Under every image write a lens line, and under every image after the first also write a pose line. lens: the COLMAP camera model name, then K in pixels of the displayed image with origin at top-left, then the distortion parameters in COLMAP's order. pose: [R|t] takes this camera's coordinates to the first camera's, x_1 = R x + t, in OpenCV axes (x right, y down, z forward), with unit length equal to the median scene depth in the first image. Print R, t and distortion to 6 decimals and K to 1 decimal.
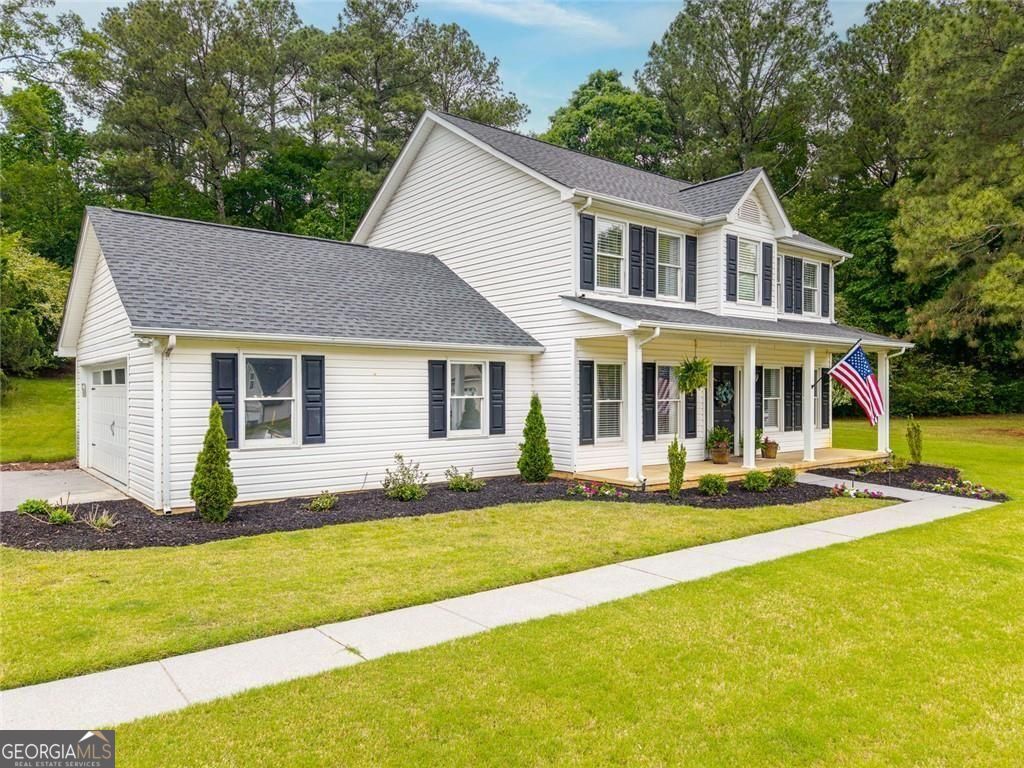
lens RADIAL K [[725.6, 0, 512.0], [0, 725.6, 384.0], [0, 0, 1]] dist [0.001631, -0.001240]
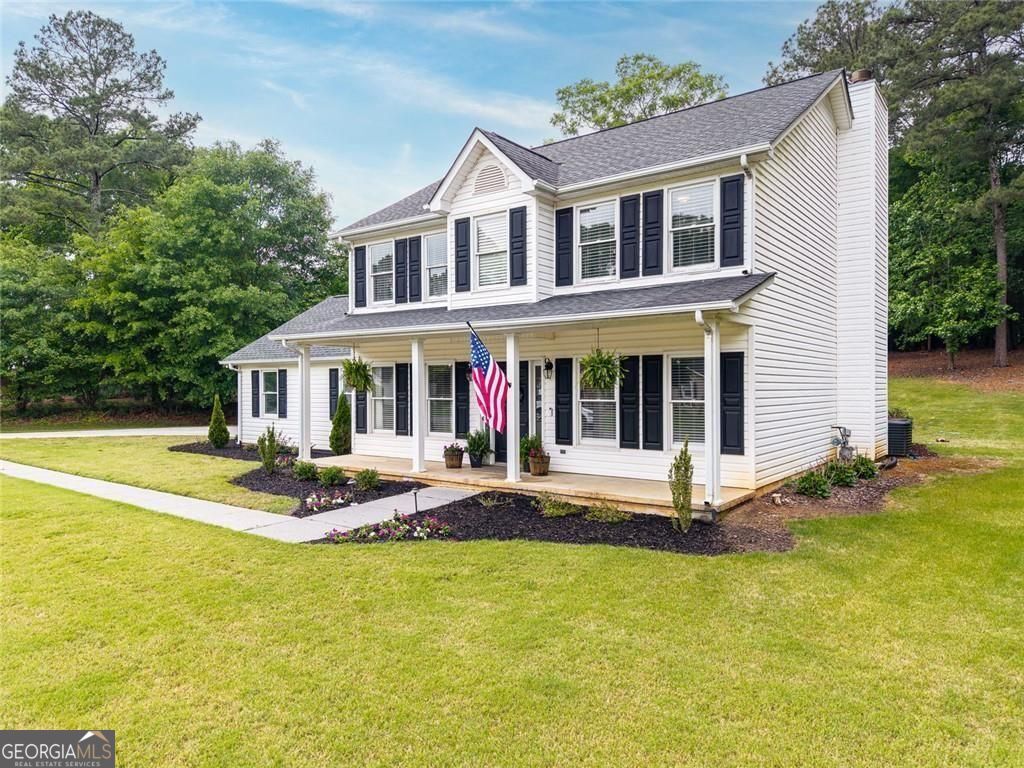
lens RADIAL K [[690.3, 0, 507.4], [0, 690.3, 391.5], [0, 0, 1]] dist [0.011441, -0.000810]
pose [[0.252804, 0.009182, -0.967474, 1.298485], [0.013917, 0.999817, 0.013125, 0.000629], [0.967418, -0.016782, 0.252630, 0.937160]]
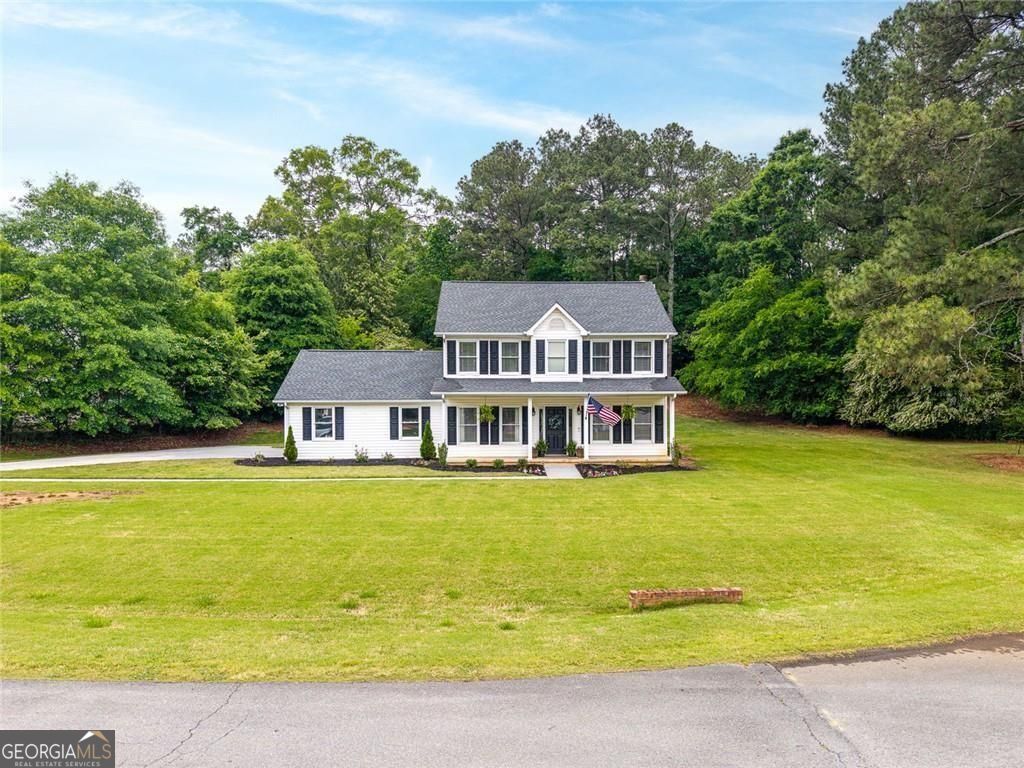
lens RADIAL K [[742.4, 0, 532.9], [0, 742.4, 382.1], [0, 0, 1]] dist [0.000550, -0.000278]
pose [[0.816055, -0.012818, -0.577833, 1.597982], [0.008307, 0.999911, -0.010450, -0.080902], [0.577915, 0.003728, 0.816088, -0.693420]]
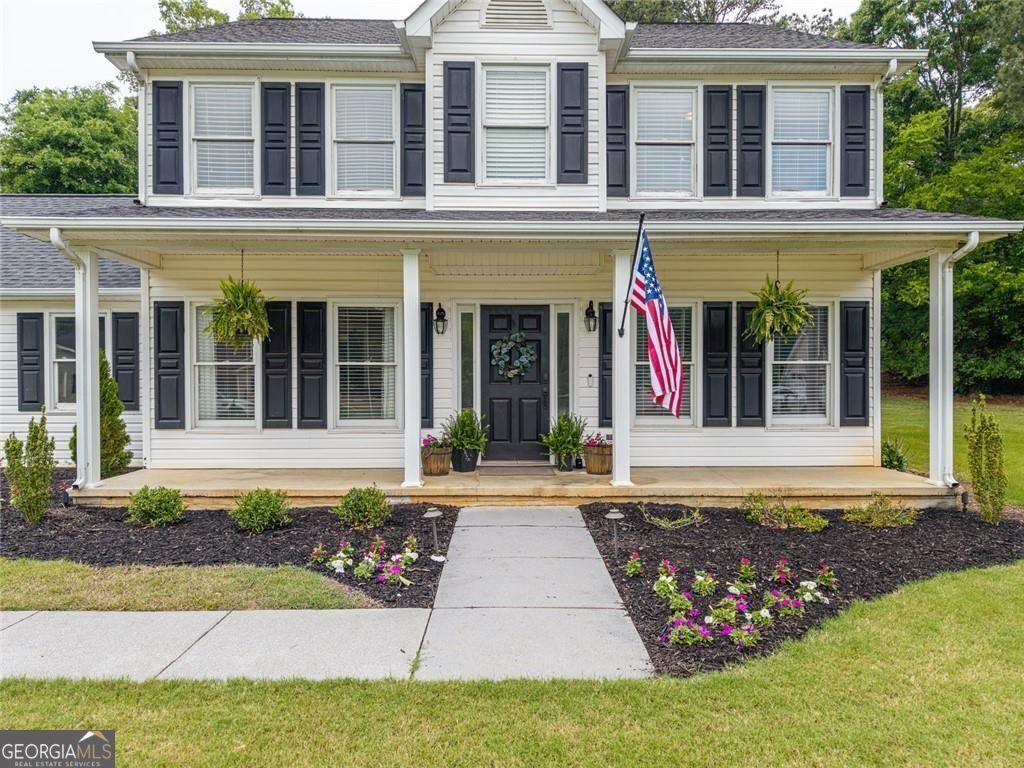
lens RADIAL K [[694.4, 0, 512.0], [0, 694.4, 384.0], [0, 0, 1]] dist [-0.000907, -0.003859]
pose [[0.800941, 0.003263, -0.598735, 0.731108], [0.006171, 0.999887, 0.013704, 0.035859], [0.598712, -0.014671, 0.800830, 0.673986]]
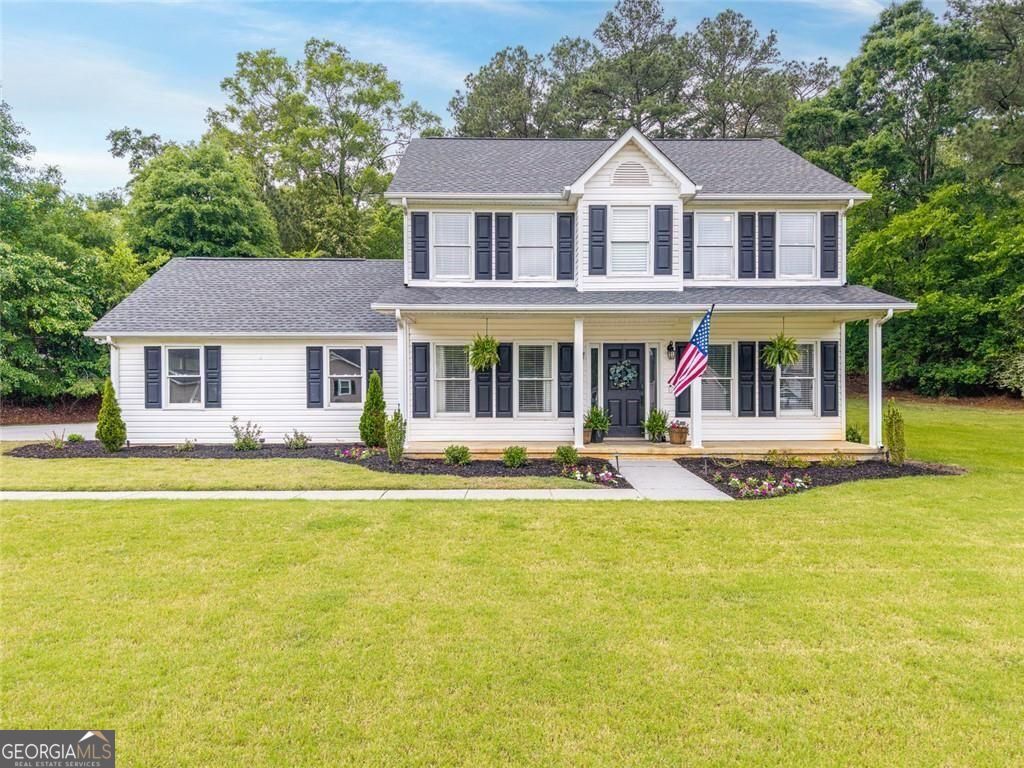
lens RADIAL K [[704.2, 0, 498.2], [0, 704.2, 383.5], [0, 0, 1]] dist [0.004351, -0.043259]
pose [[0.791832, 0.000548, -0.610739, 0.857623], [0.006947, 0.999927, 0.009904, 0.020805], [0.610700, -0.012085, 0.791770, 0.210143]]
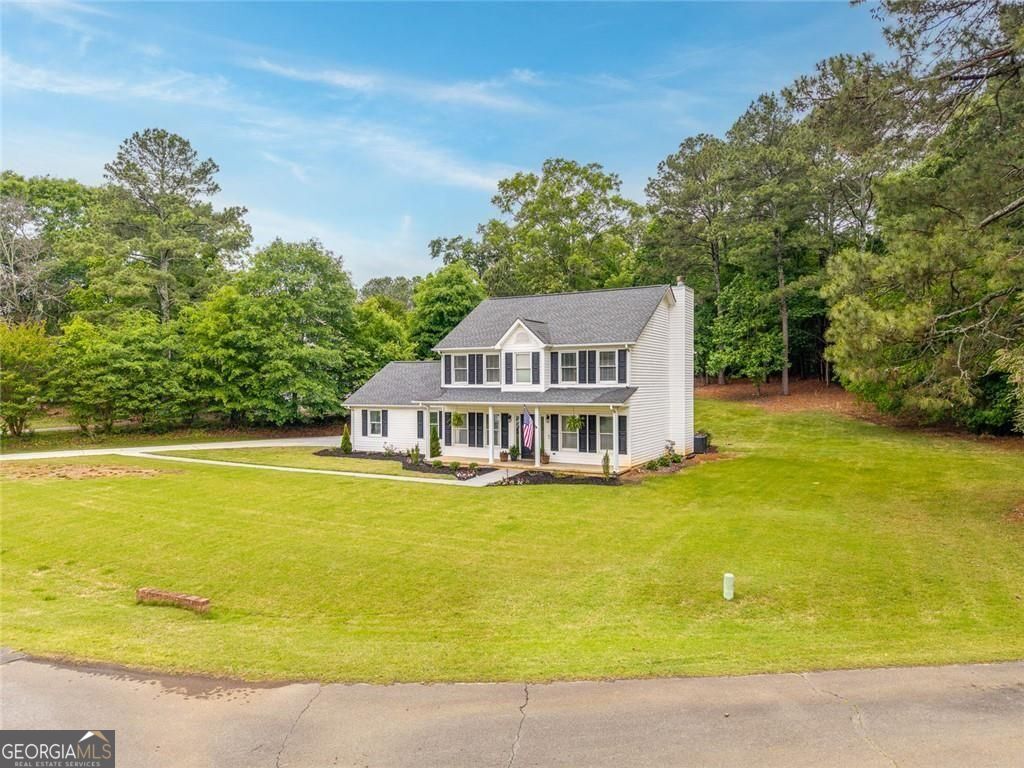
lens RADIAL K [[690.3, 0, 507.4], [0, 690.3, 391.5], [0, 0, 1]] dist [0.011441, -0.000810]
pose [[0.389112, 0.011582, -0.921117, 2.386996], [0.013940, 0.999732, 0.018459, -0.146269], [0.921085, -0.020023, 0.388847, 0.253867]]
